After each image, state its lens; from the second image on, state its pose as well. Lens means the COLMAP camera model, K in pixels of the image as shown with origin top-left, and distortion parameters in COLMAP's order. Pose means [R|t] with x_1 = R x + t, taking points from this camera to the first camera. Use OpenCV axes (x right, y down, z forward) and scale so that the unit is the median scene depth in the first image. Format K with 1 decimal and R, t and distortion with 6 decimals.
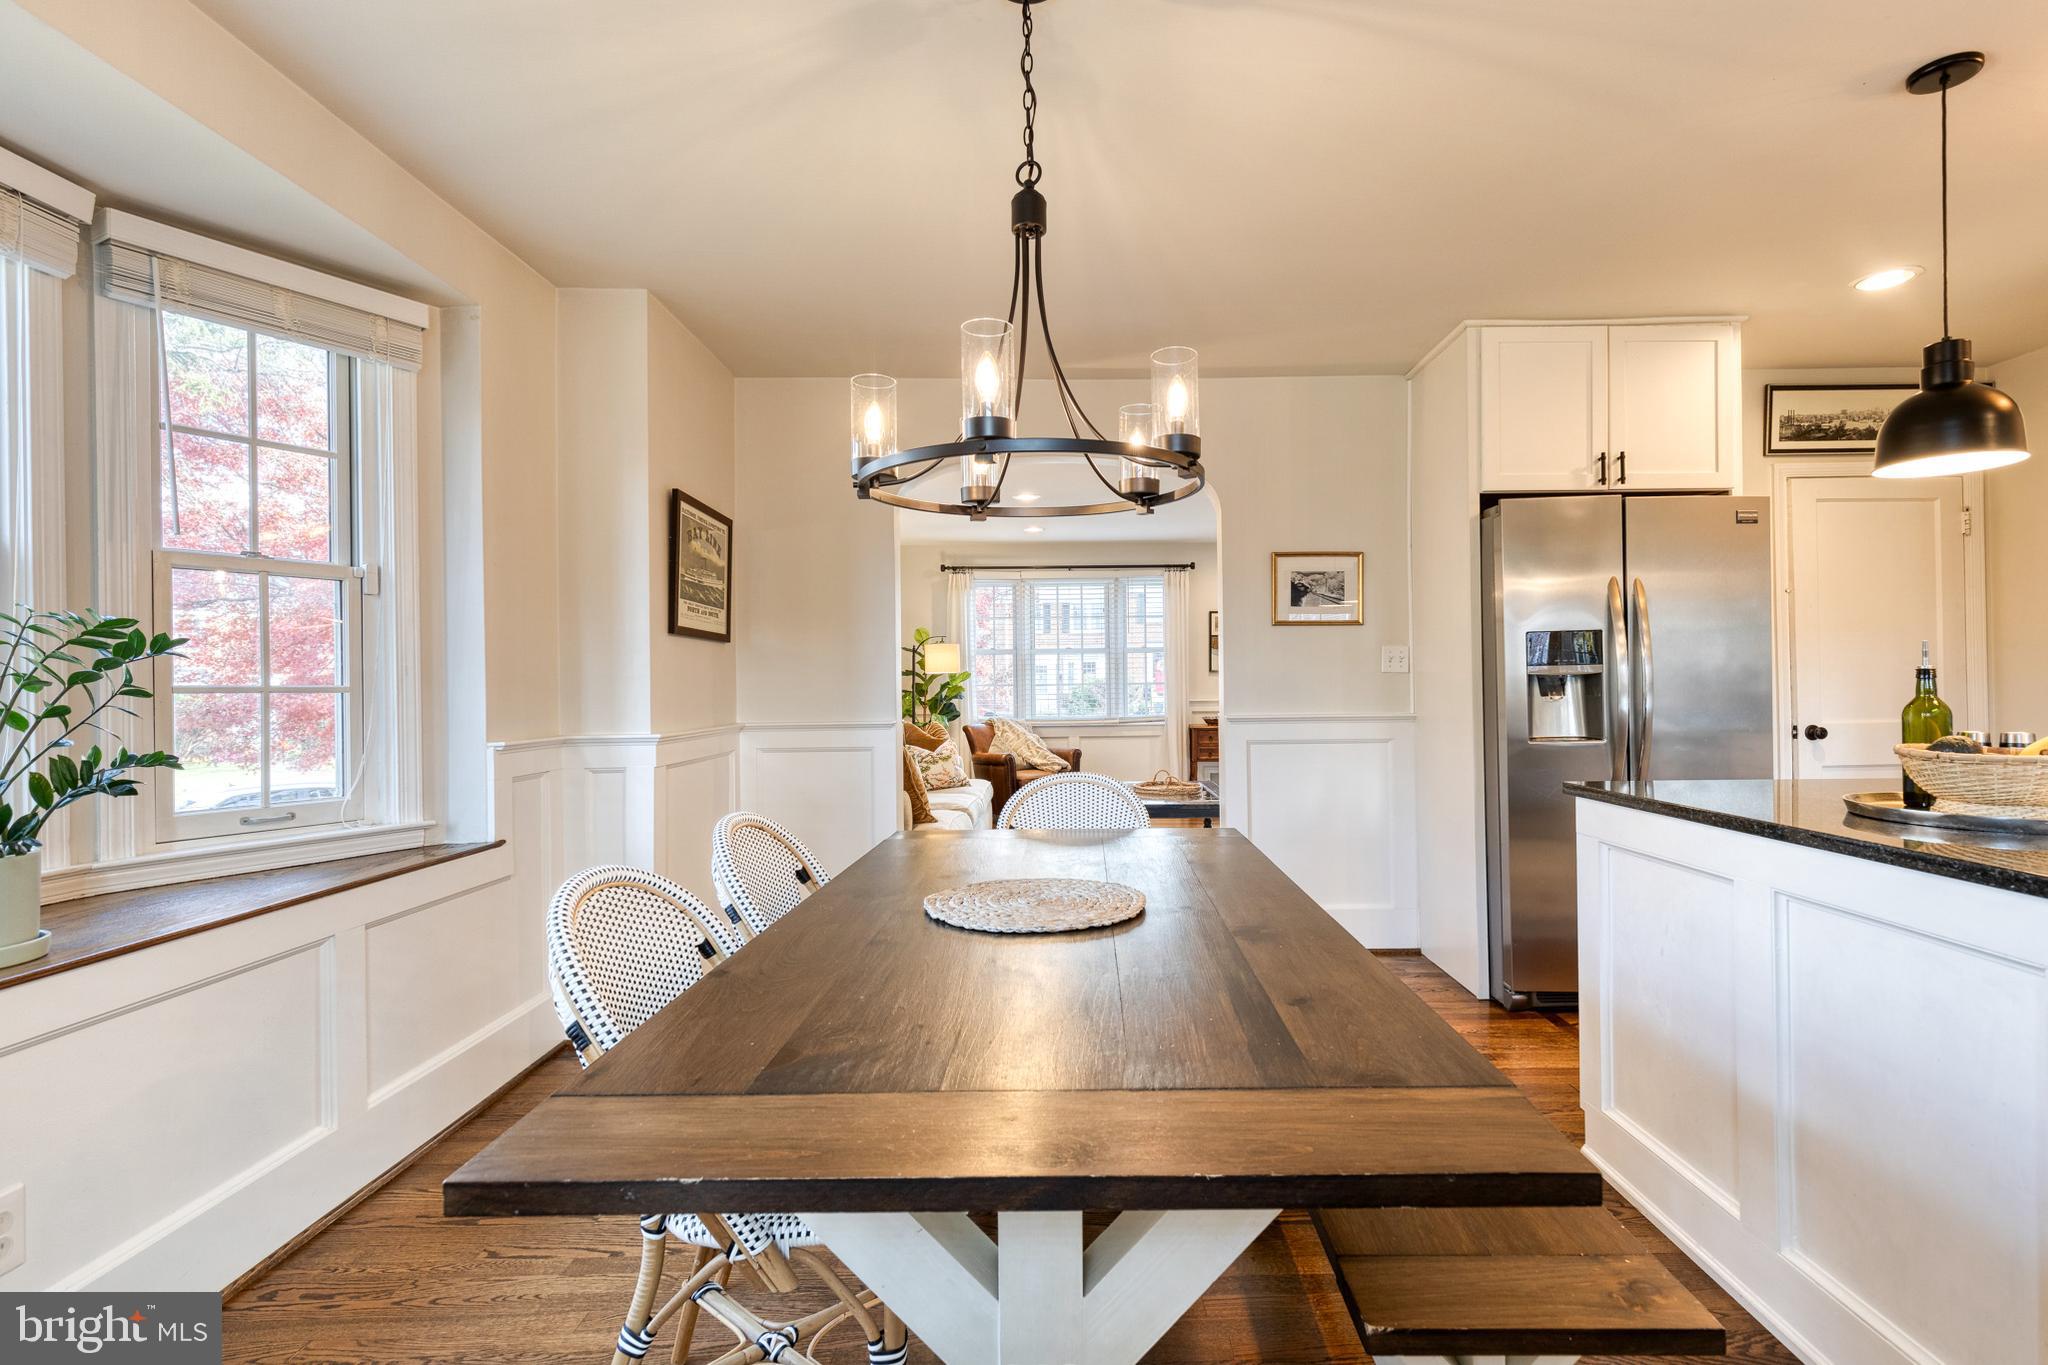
lens RADIAL K [[954.7, 0, 1082.6], [0, 954.7, 680.0], [0, 0, 1]] dist [0.009070, -0.000681]
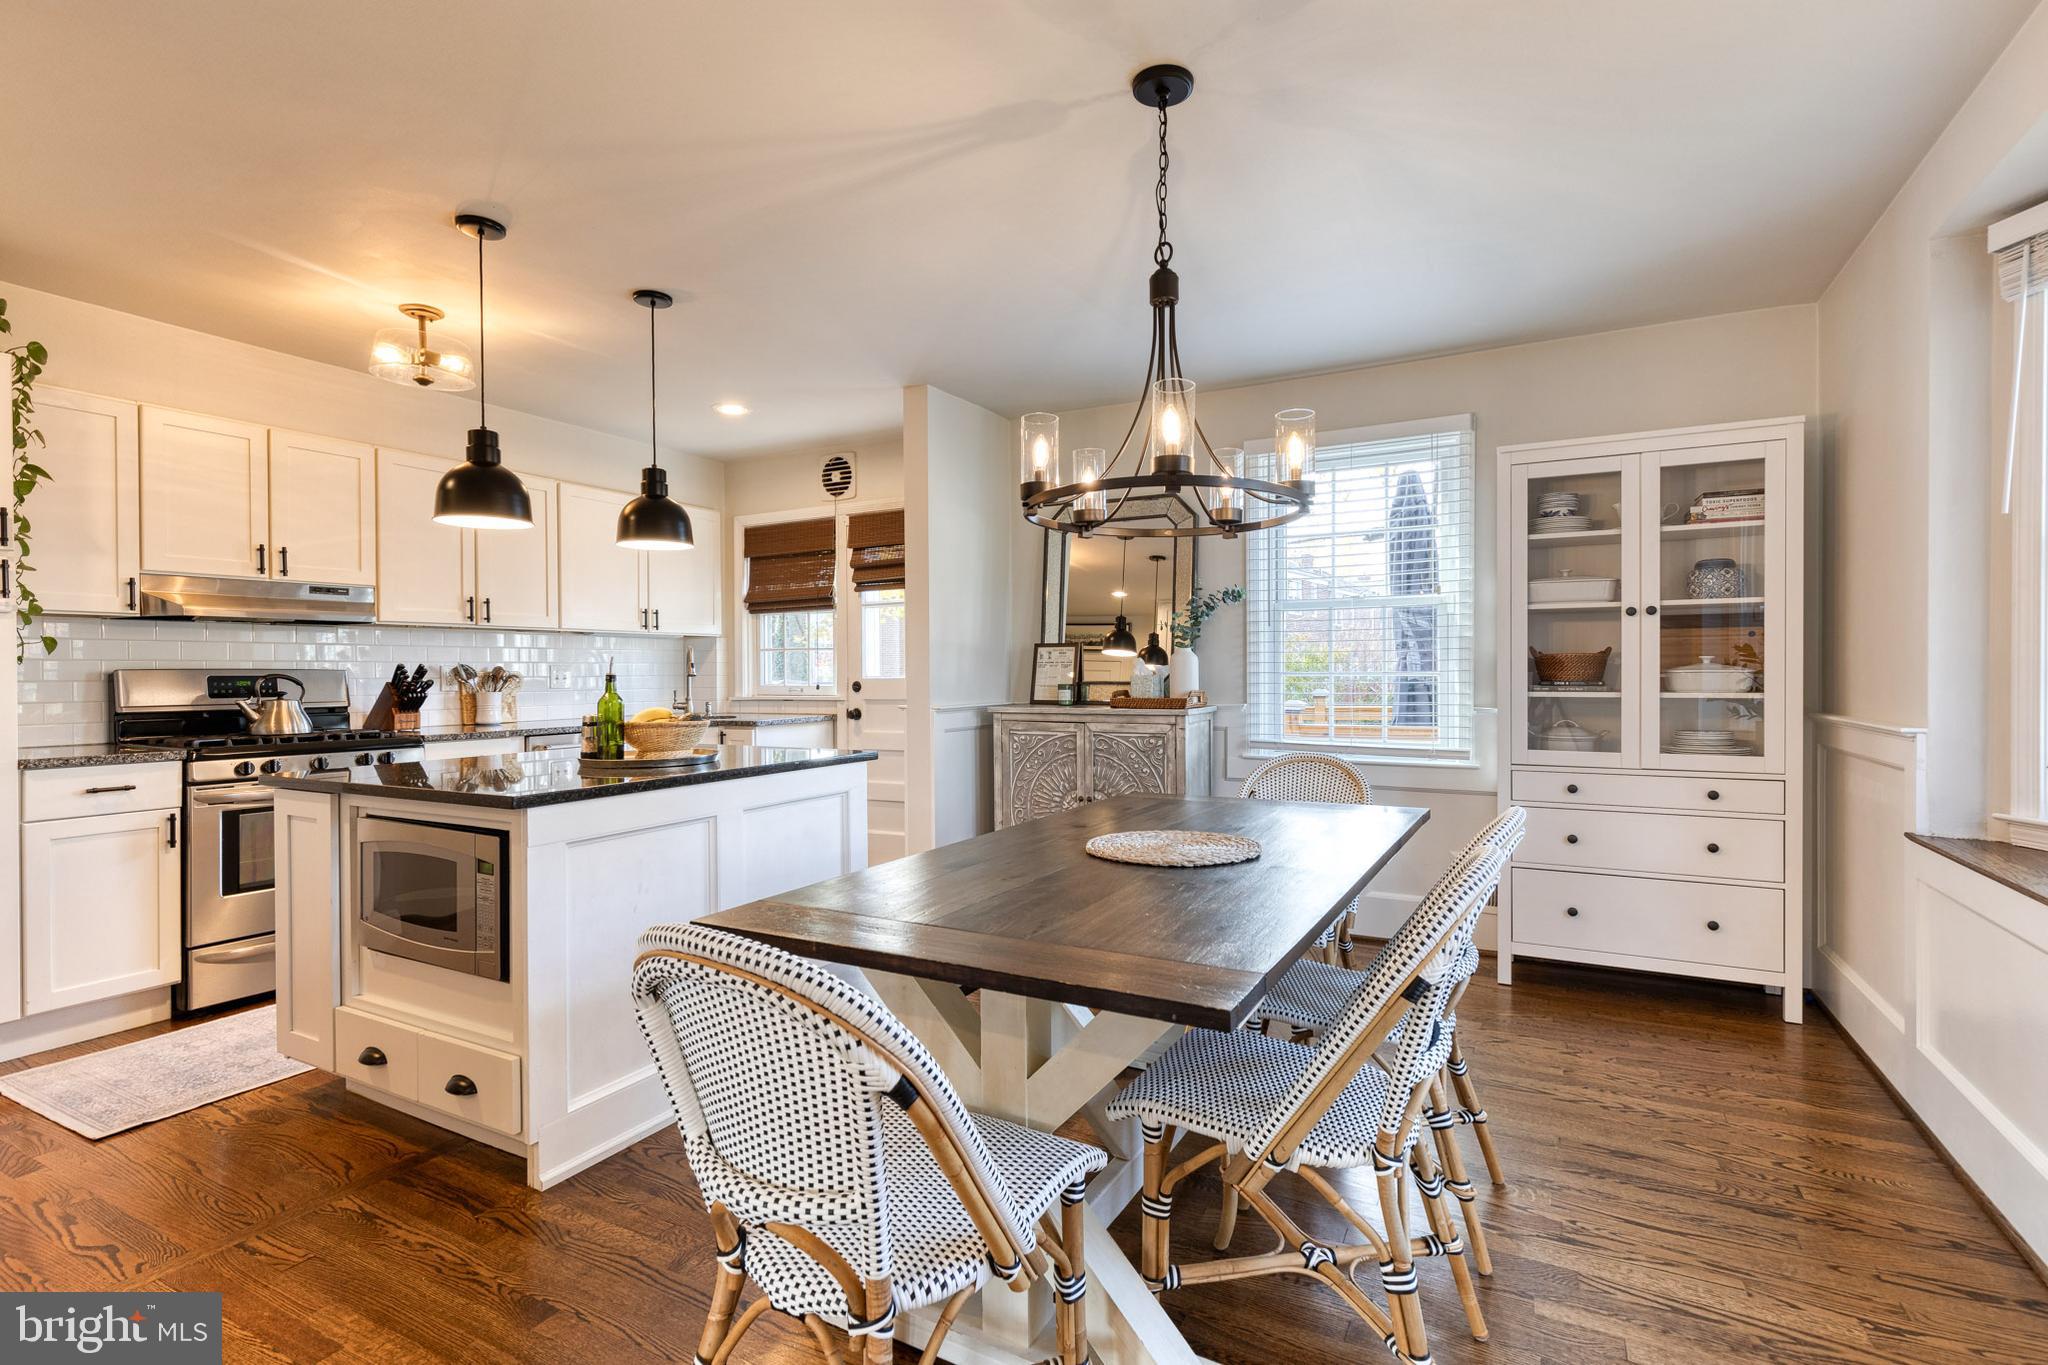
lens RADIAL K [[942.4, 0, 1040.3], [0, 942.4, 676.8], [0, 0, 1]] dist [0.008207, -0.001556]
pose [[-0.873313, 0.013754, 0.486966, -0.242308], [0.014641, 0.999891, -0.001984, 0.002321], [-0.486940, 0.005397, -0.873419, 1.045789]]
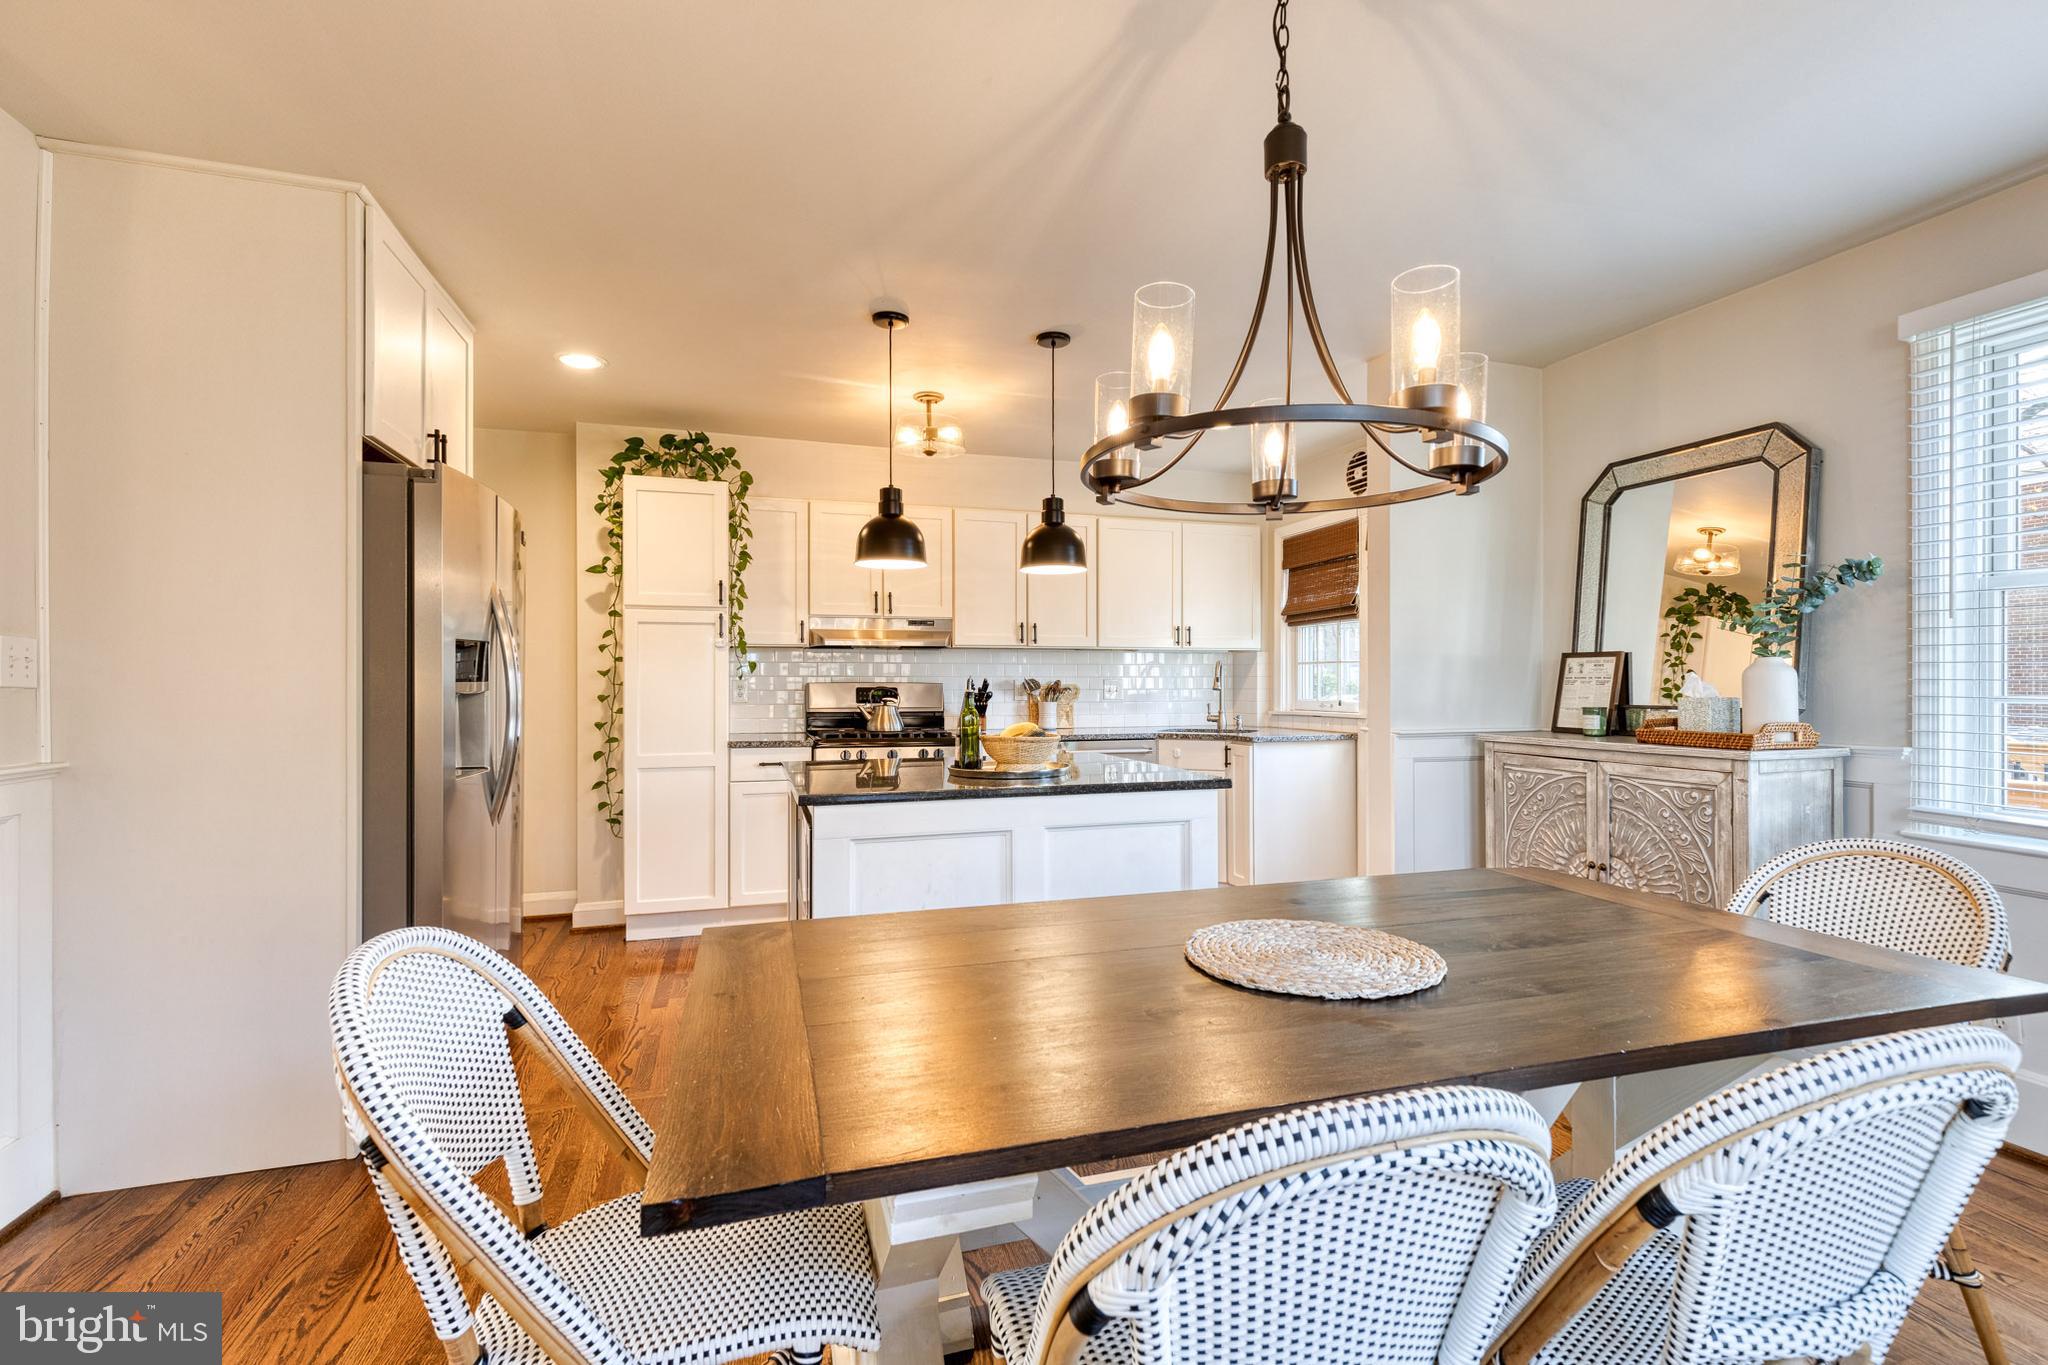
lens RADIAL K [[919.1, 0, 1041.4], [0, 919.1, 681.5], [0, 0, 1]] dist [0.010835, -0.003031]
pose [[-0.290323, 0.012646, 0.956845, -0.378824], [0.001365, 0.999917, -0.012801, -0.004761], [-0.956928, -0.002410, -0.290316, 0.711585]]
